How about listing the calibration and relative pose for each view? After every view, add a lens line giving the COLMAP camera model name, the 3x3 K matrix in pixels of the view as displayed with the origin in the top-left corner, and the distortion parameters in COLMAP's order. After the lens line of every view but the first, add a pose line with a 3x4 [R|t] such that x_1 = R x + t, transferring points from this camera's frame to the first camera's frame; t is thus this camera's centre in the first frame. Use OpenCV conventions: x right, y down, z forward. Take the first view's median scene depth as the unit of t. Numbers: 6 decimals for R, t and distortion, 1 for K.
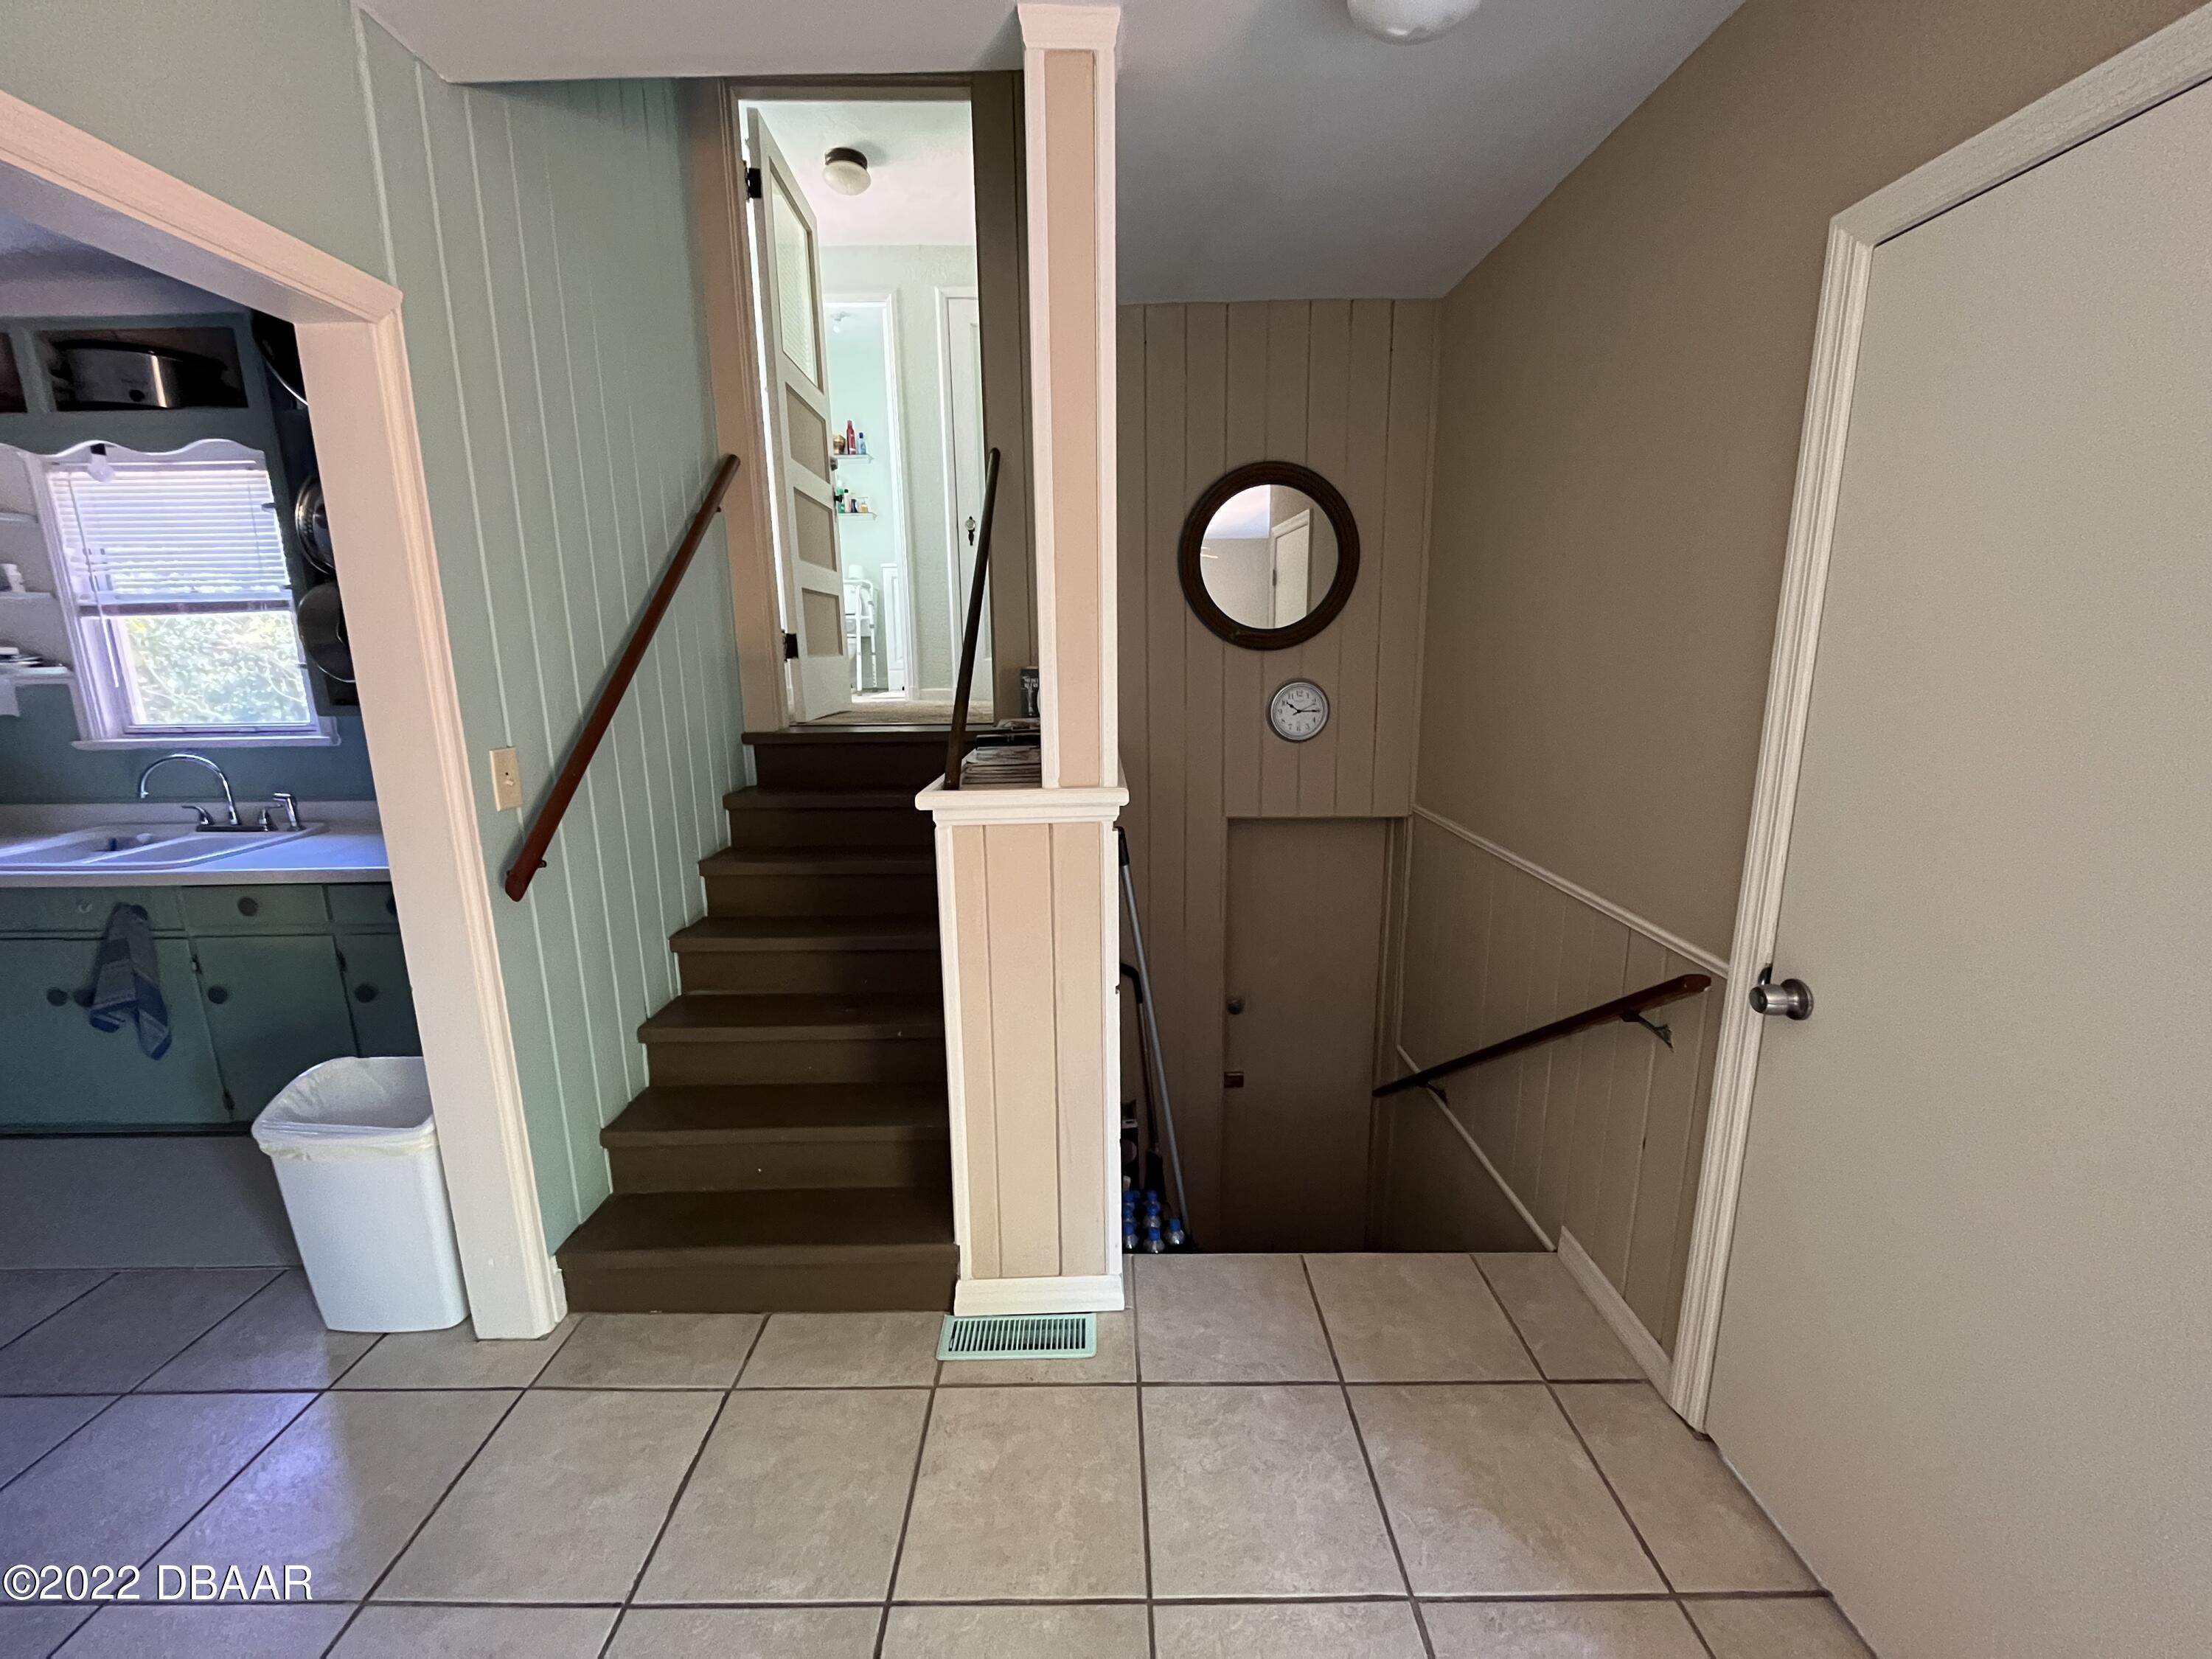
lens RADIAL K [[888.7, 0, 1100.4], [0, 888.7, 823.2], [0, 0, 1]] dist [-0.001373, -0.000839]
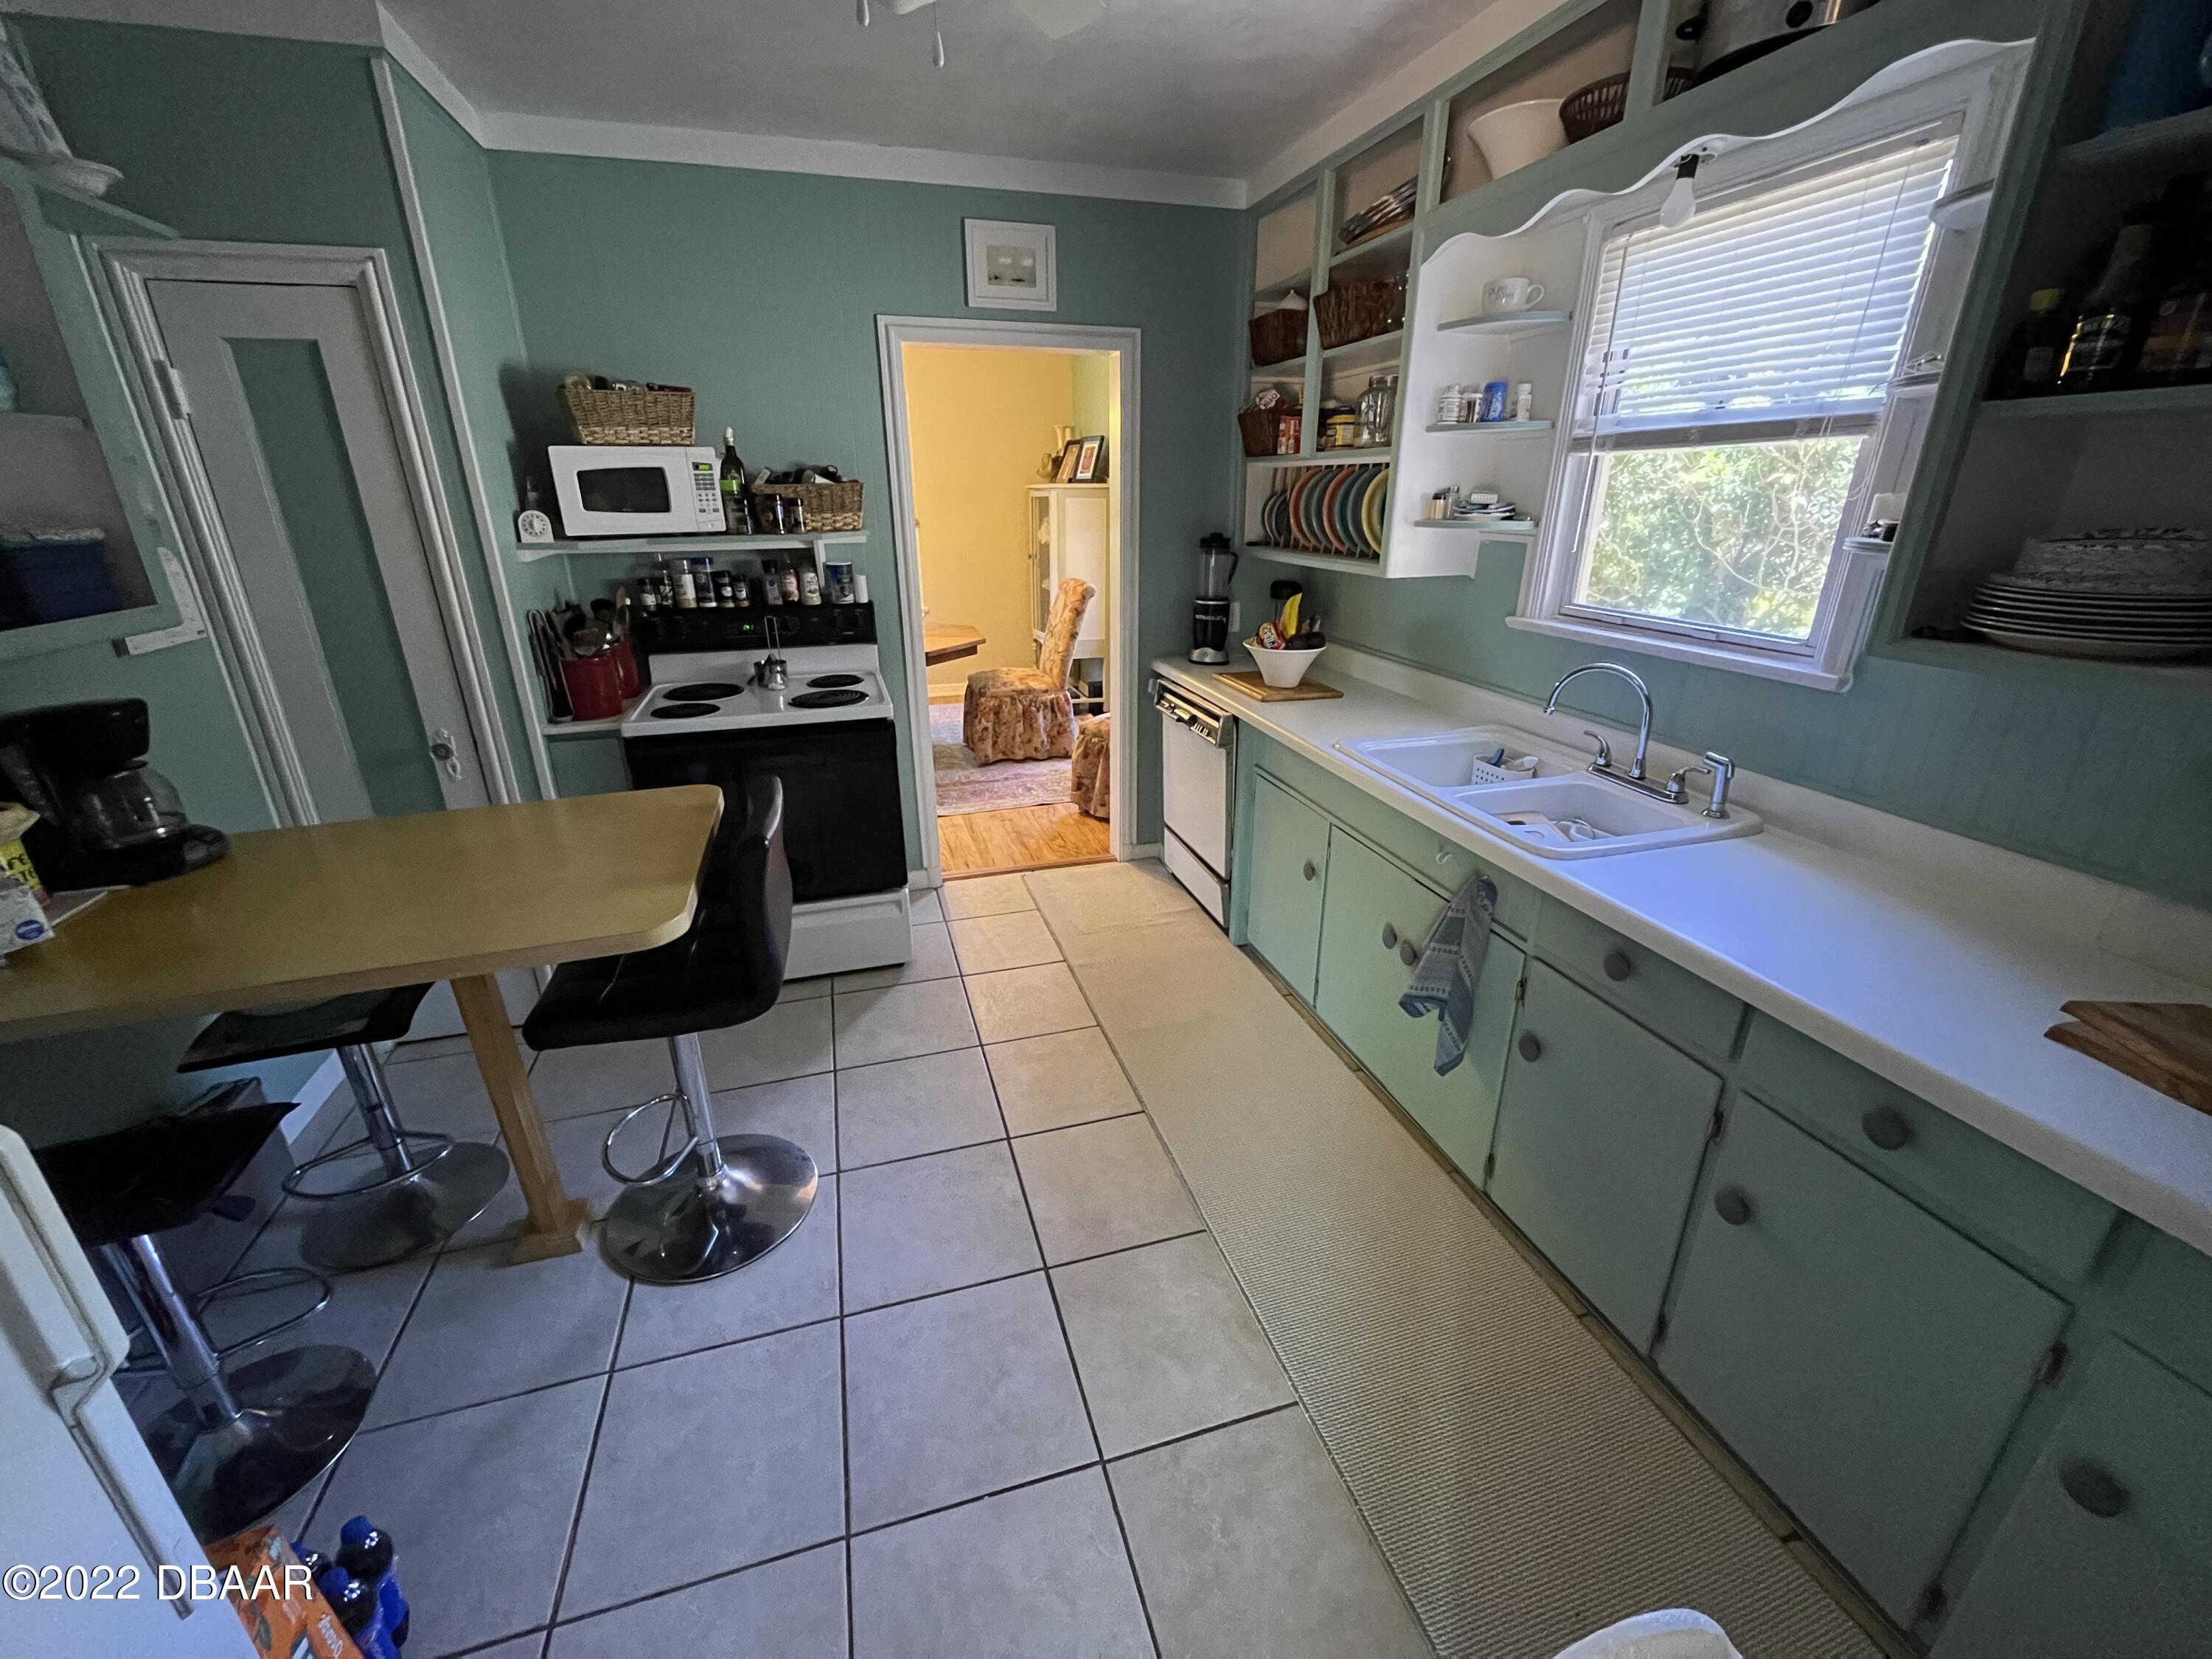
lens RADIAL K [[888.7, 0, 1100.4], [0, 888.7, 823.2], [0, 0, 1]] dist [-0.001373, -0.000839]
pose [[0.282744, 0.350361, -0.892918, -0.546336], [-0.193661, 0.932584, 0.304602, -0.105220], [0.939442, 0.086799, 0.331534, 0.458226]]
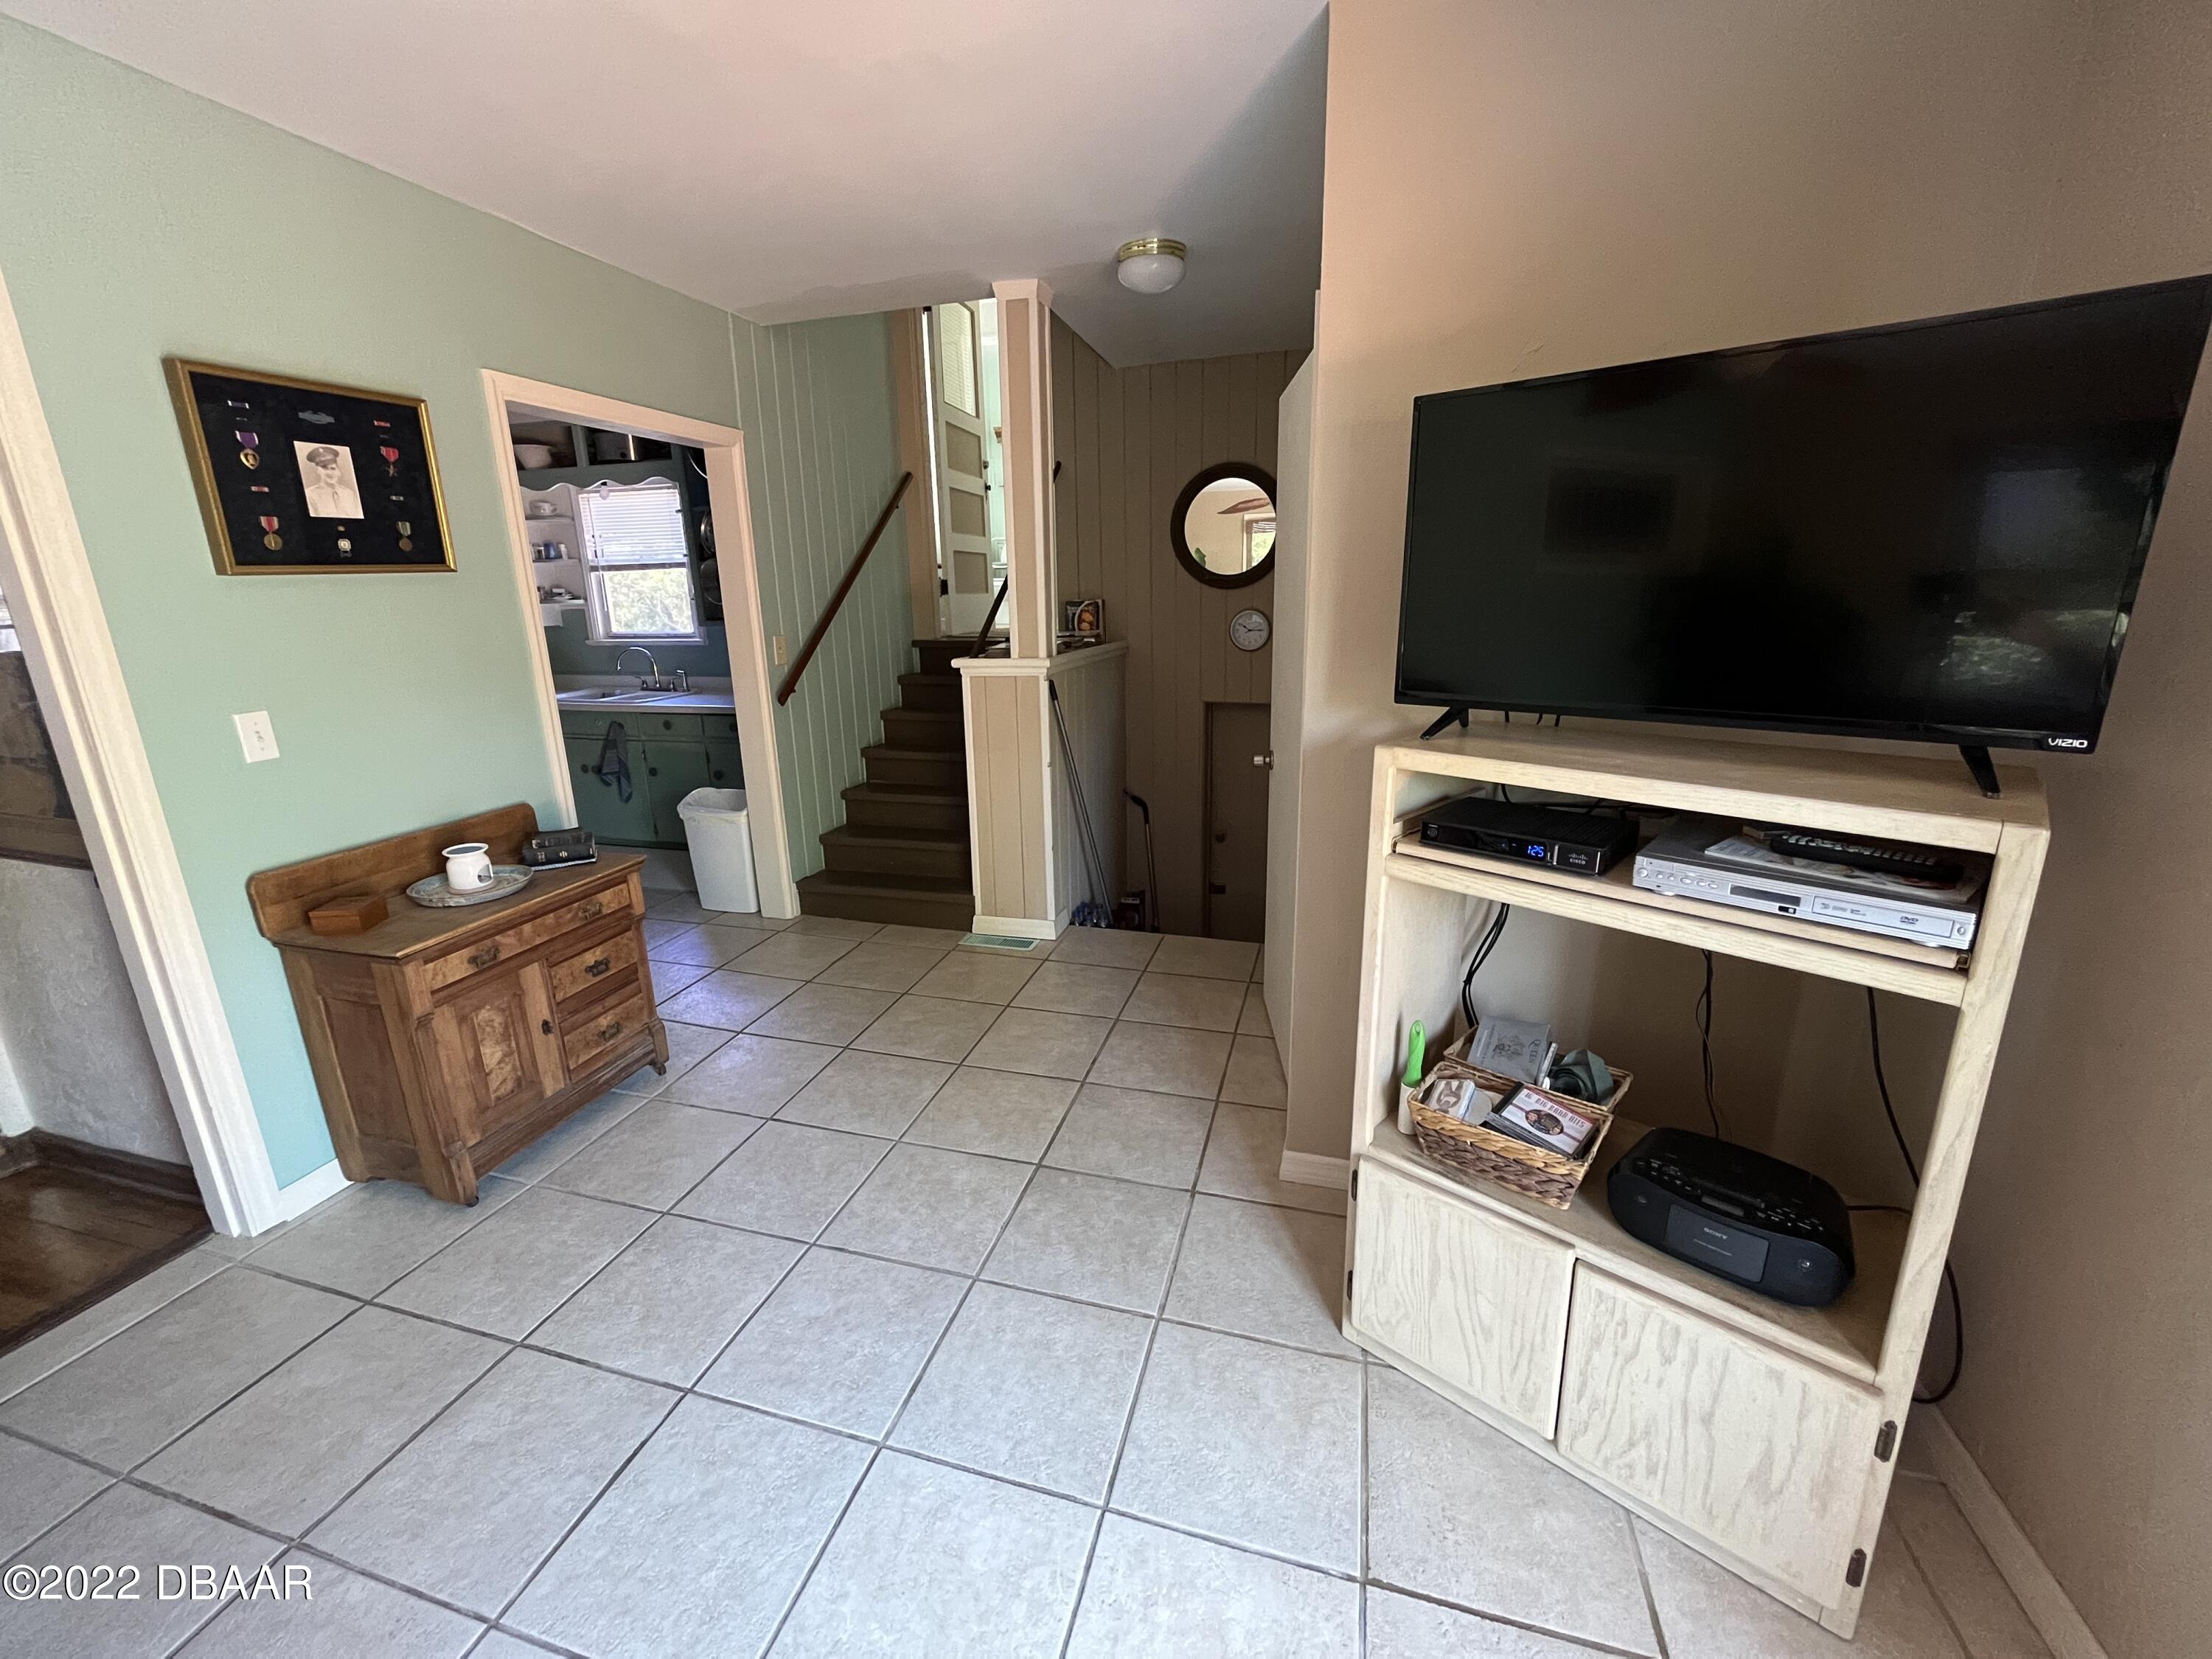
lens RADIAL K [[879.8, 0, 1098.5], [0, 879.8, 821.7], [0, 0, 1]] dist [0.000704, -0.000074]
pose [[0.961614, 0.067550, -0.265962, 0.449961], [-0.050921, 0.996320, 0.068939, 0.120551], [0.269640, -0.052749, 0.961515, -0.581571]]
